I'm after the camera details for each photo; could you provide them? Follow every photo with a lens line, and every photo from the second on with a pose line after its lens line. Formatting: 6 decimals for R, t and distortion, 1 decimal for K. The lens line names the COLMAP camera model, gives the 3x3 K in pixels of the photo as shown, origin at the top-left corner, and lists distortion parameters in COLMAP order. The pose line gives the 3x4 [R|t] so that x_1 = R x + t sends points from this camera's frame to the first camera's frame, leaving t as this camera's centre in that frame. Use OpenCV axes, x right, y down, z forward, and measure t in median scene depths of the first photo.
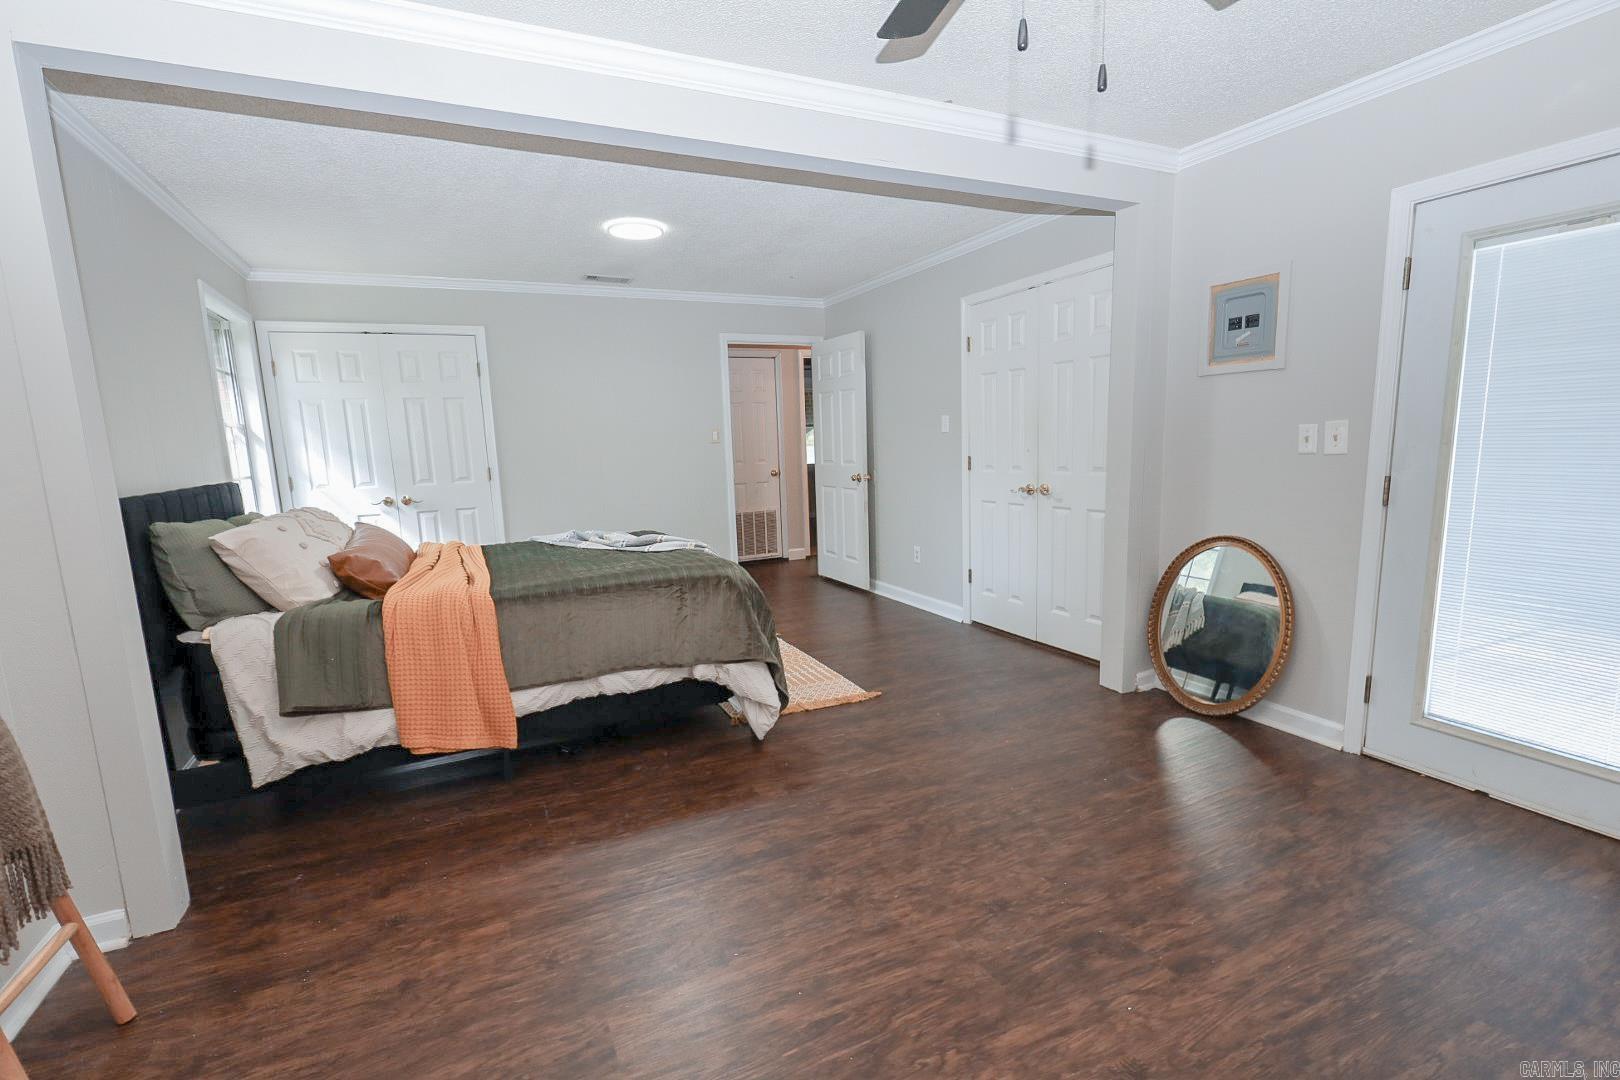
lens RADIAL K [[732.5, 0, 799.7], [0, 732.5, 542.9], [0, 0, 1]] dist [0.002412, 0.000656]
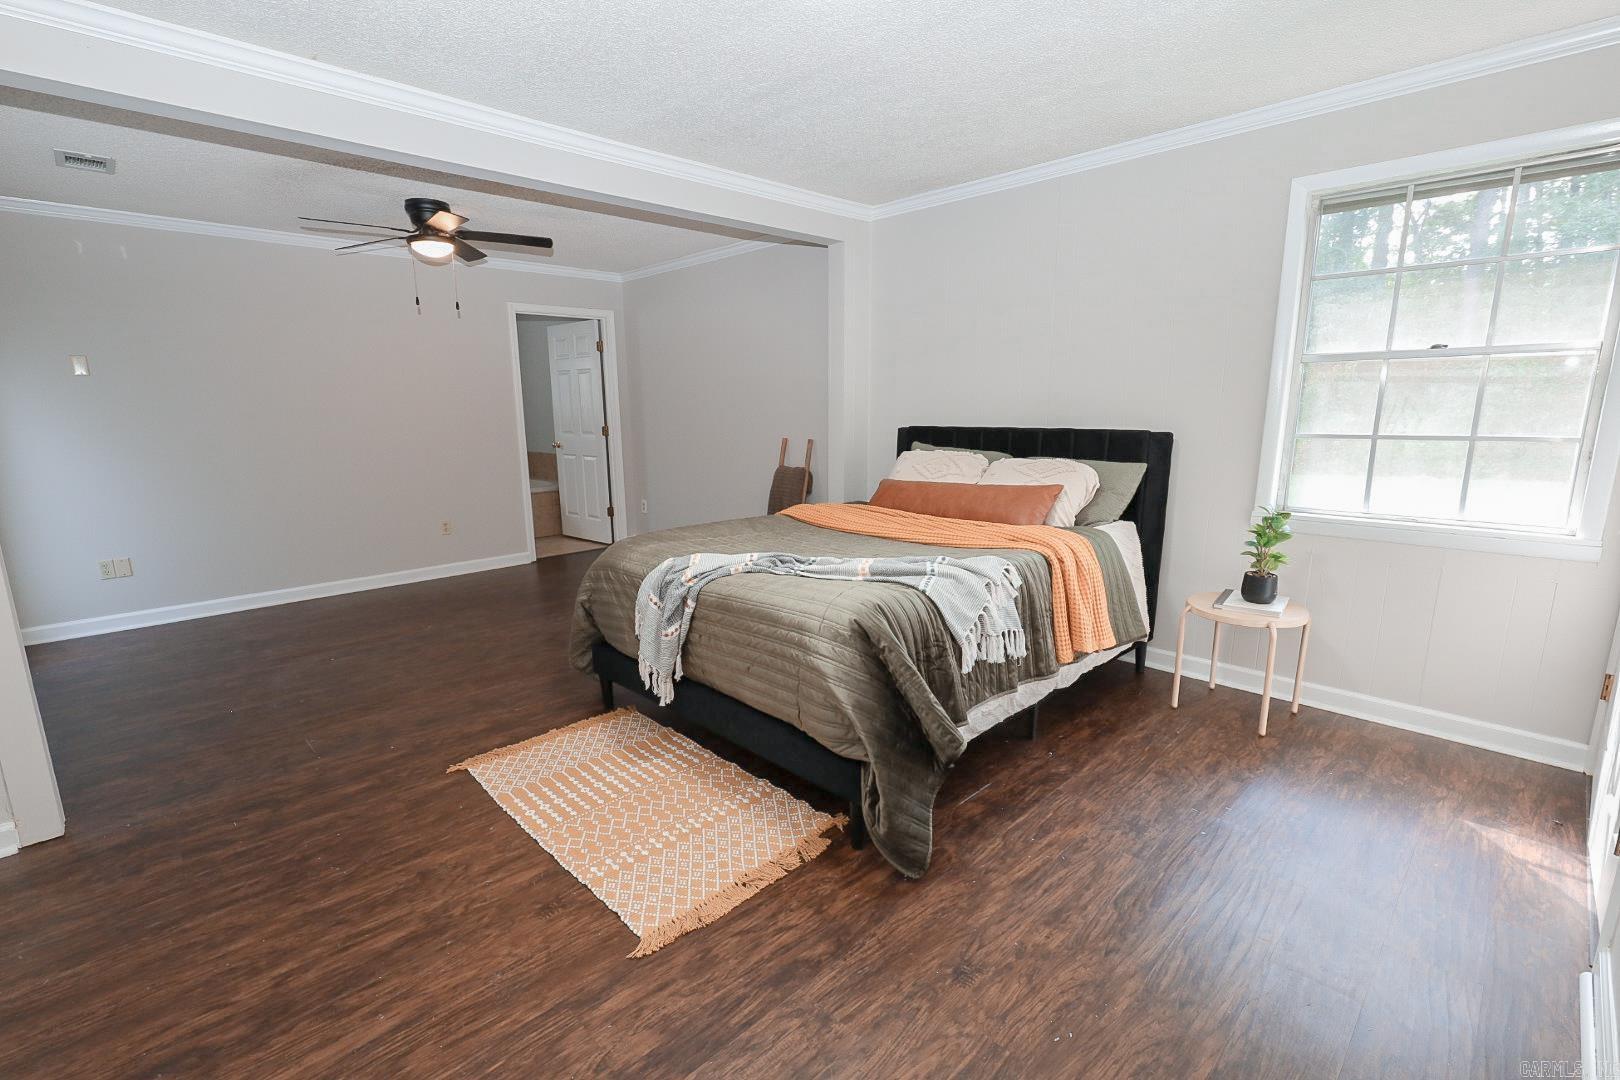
lens RADIAL K [[731.4, 0, 800.8], [0, 731.4, 544.7], [0, 0, 1]] dist [0.003021, -0.000234]
pose [[-0.946050, 0.108111, -0.305454, -0.034259], [-0.001109, 0.941611, 0.336702, -0.350555], [0.324020, 0.318876, -0.890690, 2.312389]]
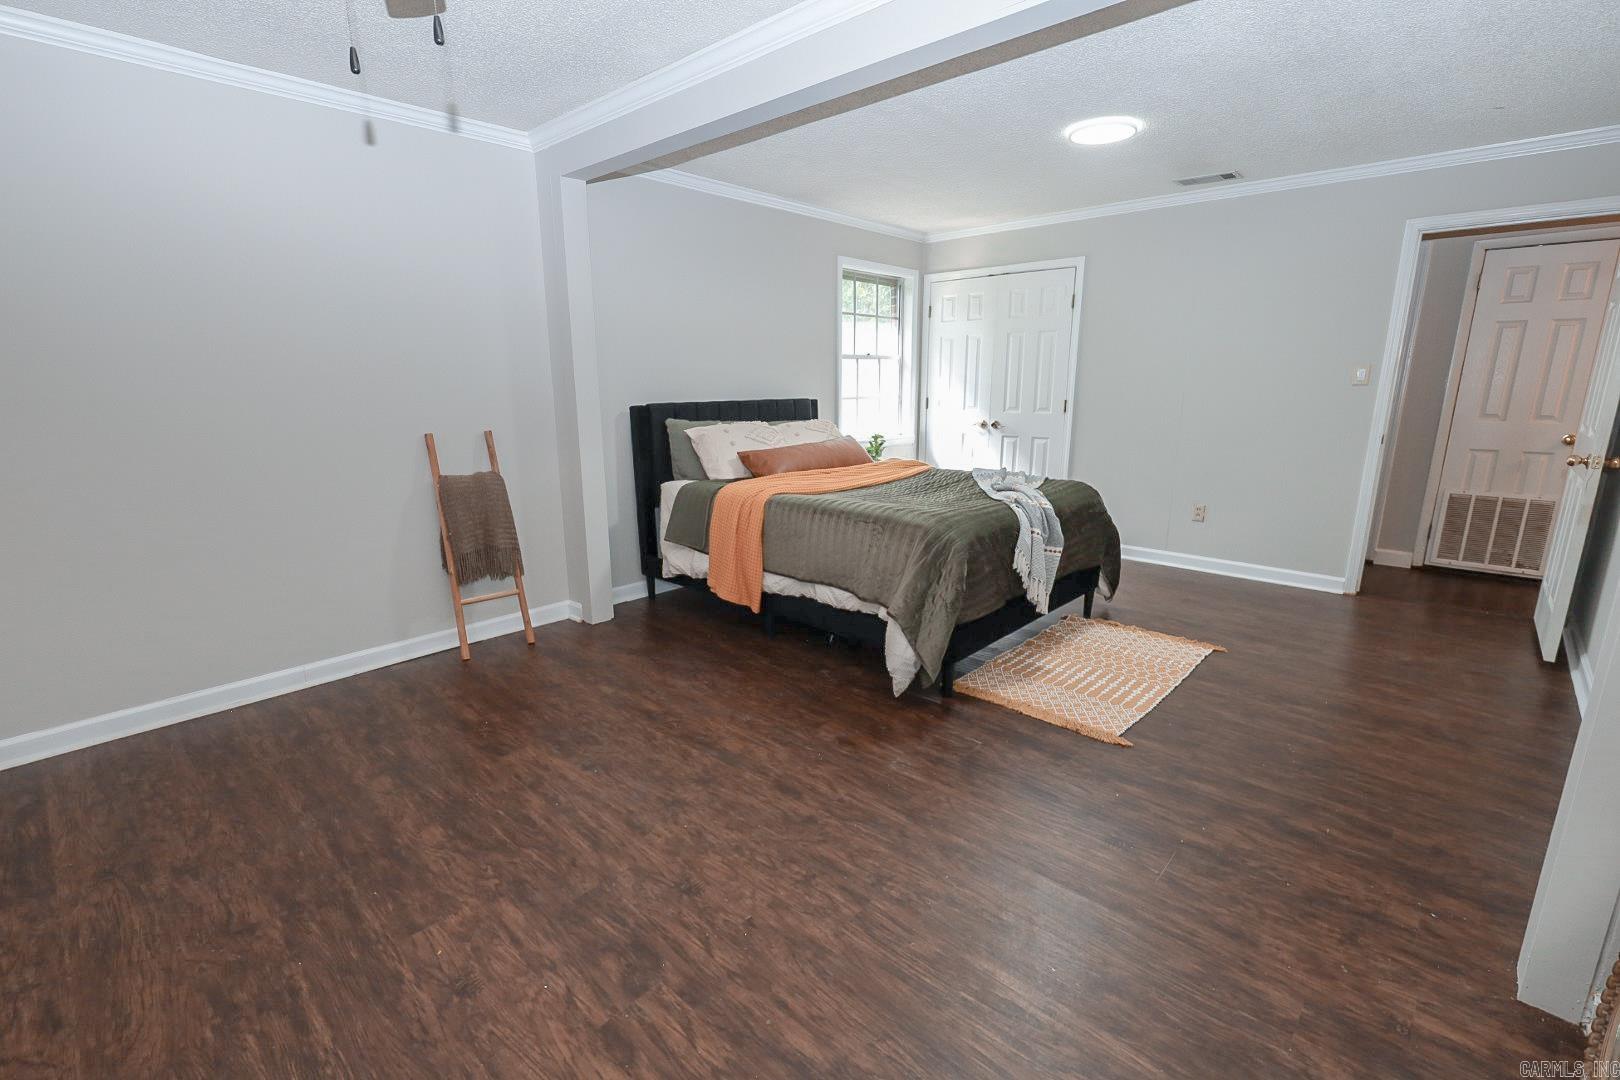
lens RADIAL K [[732.5, 0, 799.7], [0, 732.5, 542.9], [0, 0, 1]] dist [0.002412, 0.000656]
pose [[0.371685, 0.236533, -0.897721, 0.810218], [-0.142997, 0.970044, 0.196384, -0.116449], [0.917280, 0.055379, 0.394374, 0.544966]]
